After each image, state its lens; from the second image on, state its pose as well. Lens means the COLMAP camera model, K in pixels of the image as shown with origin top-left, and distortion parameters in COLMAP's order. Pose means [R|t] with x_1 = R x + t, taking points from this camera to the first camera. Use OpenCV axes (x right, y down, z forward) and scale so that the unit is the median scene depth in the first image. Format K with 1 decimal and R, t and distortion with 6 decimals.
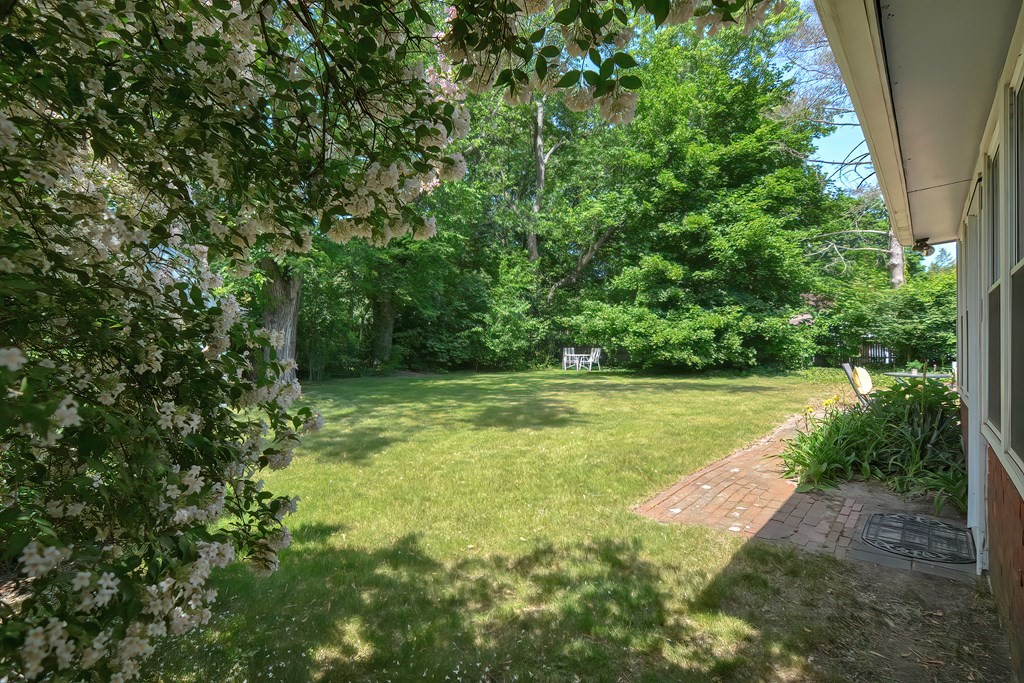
lens RADIAL K [[478.9, 0, 505.6], [0, 478.9, 328.6], [0, 0, 1]] dist [0.001986, -0.017448]
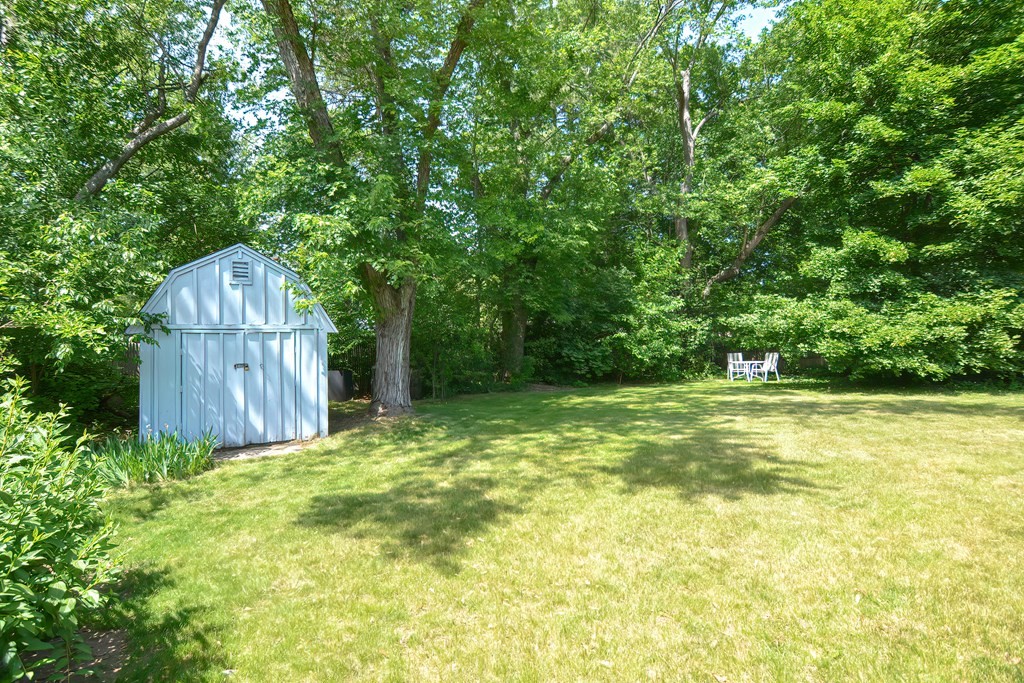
lens RADIAL K [[478.9, 0, 505.6], [0, 478.9, 328.6], [0, 0, 1]] dist [0.001986, -0.017448]
pose [[0.957245, -0.033961, -0.287278, -0.009404], [0.031571, 0.999418, -0.012948, -0.005197], [0.287550, 0.003325, 0.957760, 0.132579]]
